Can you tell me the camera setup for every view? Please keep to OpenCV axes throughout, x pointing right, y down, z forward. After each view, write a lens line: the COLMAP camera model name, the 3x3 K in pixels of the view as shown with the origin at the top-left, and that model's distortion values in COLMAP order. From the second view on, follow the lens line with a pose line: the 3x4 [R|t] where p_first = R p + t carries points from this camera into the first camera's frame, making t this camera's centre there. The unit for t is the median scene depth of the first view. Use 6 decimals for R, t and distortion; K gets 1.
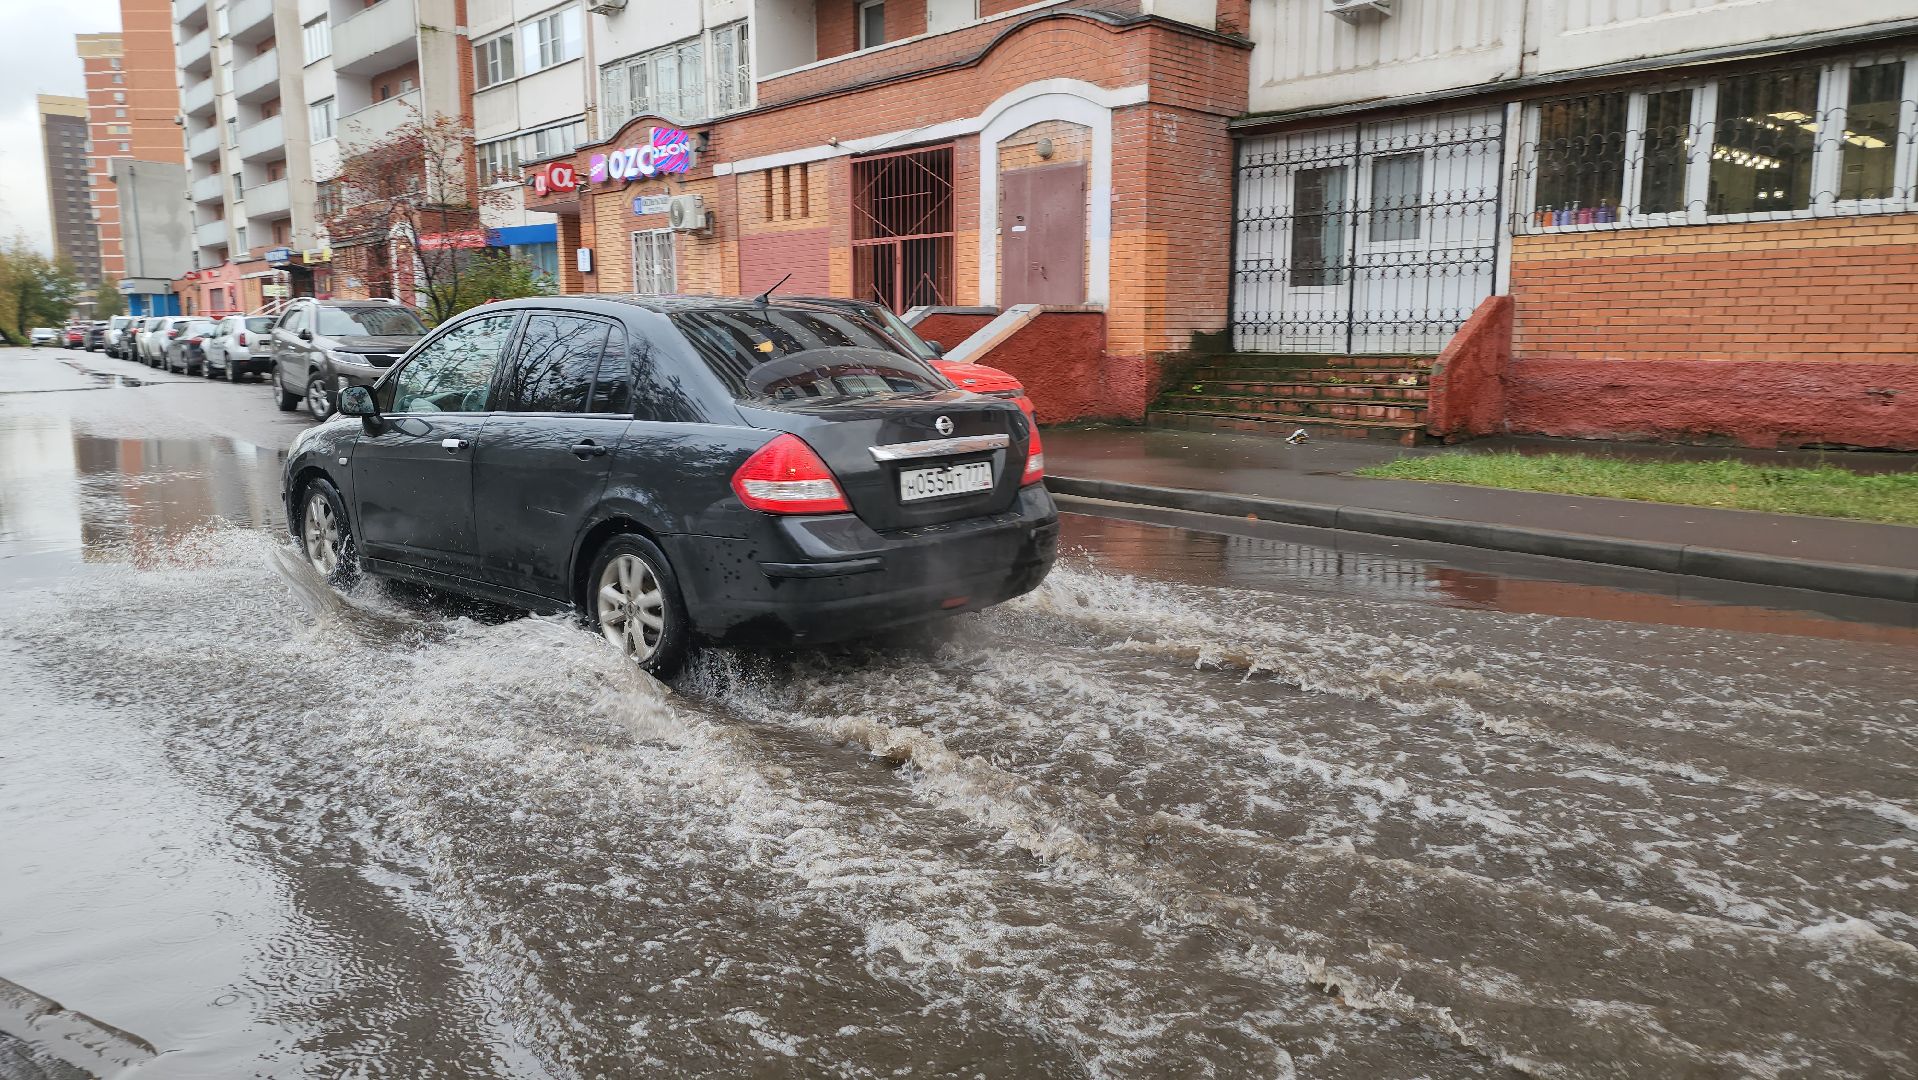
lens RADIAL K [[1264.8, 0, 923.7], [0, 1264.8, 503.9], [0, 0, 1]] dist [0.066438, -0.053719]
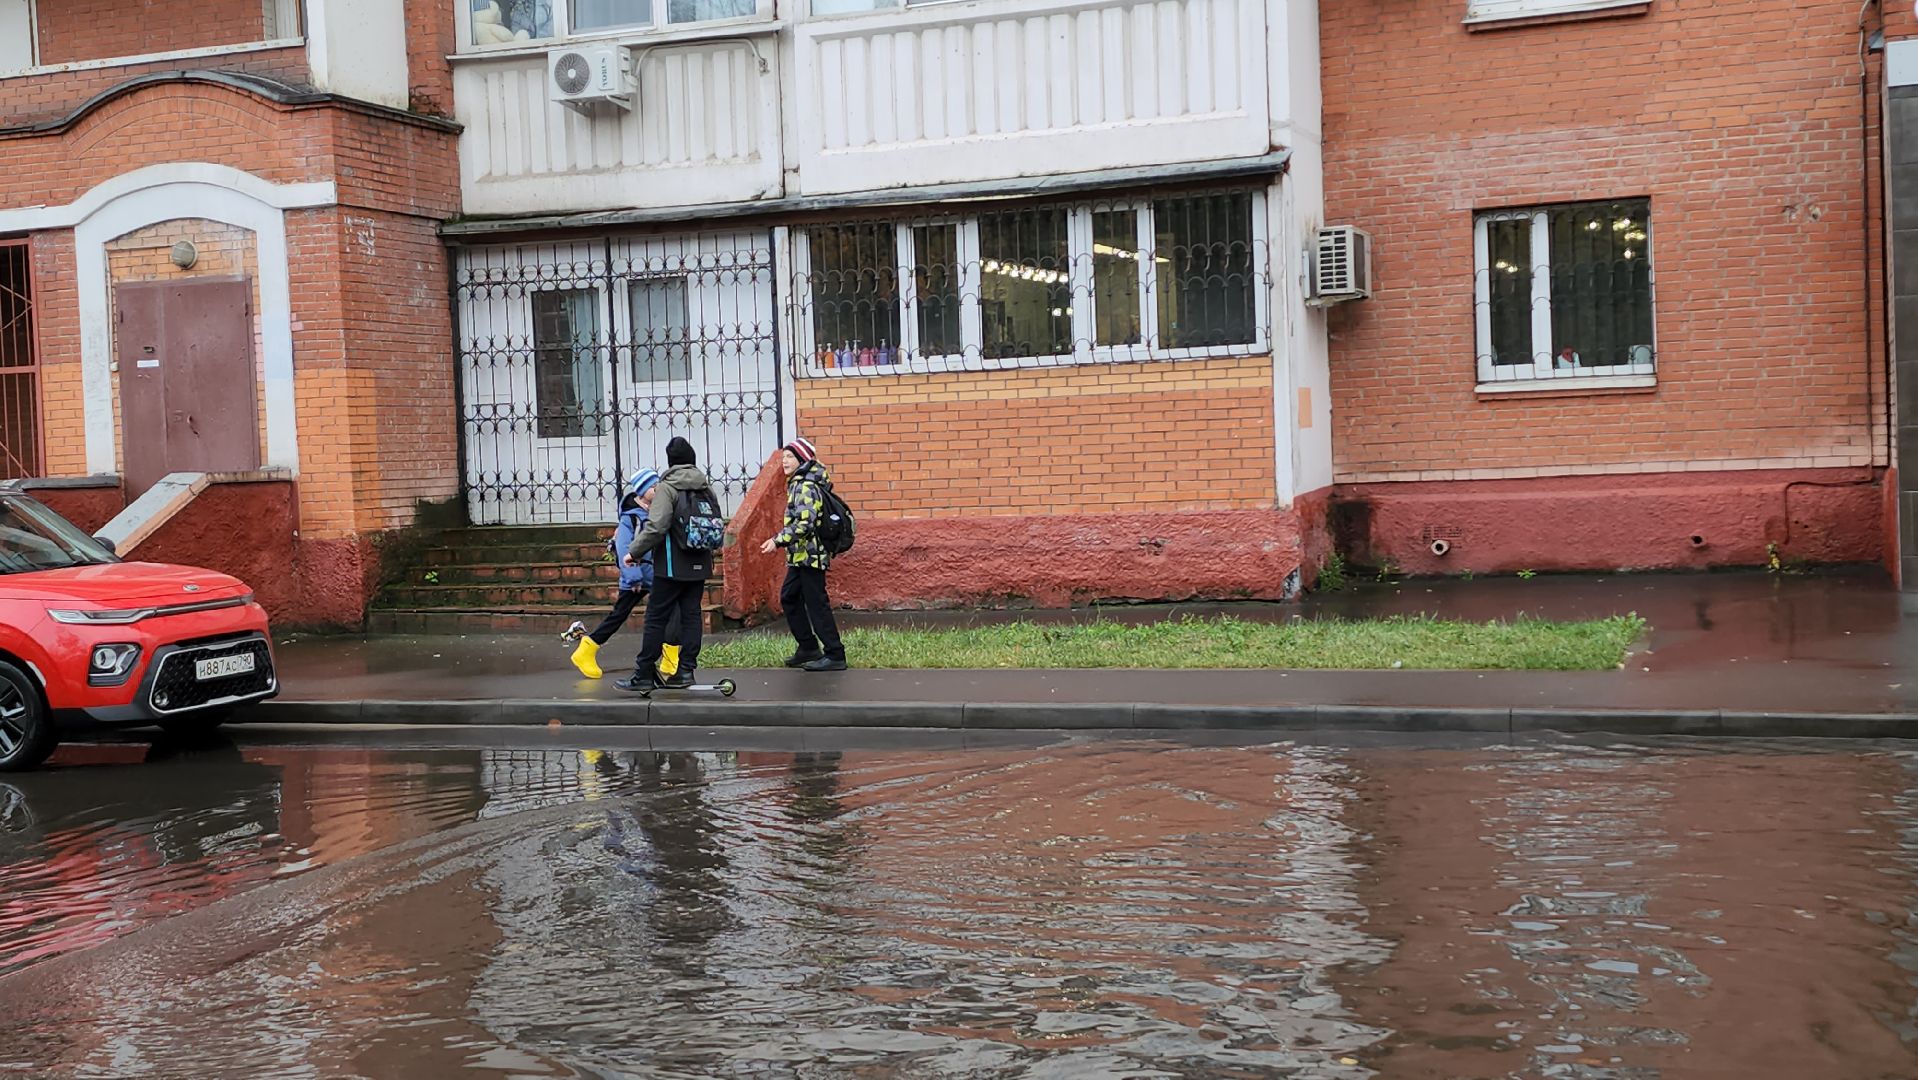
lens RADIAL K [[2272.6, 0, 968.2], [0, 2272.6, 496.5], [0, 0, 1]] dist [0.223619, -0.469990]
pose [[0.880352, -0.041623, 0.472491, -0.142394], [0.098876, 0.990362, -0.096983, 0.024105], [-0.463901, 0.132097, 0.875983, -0.334195]]
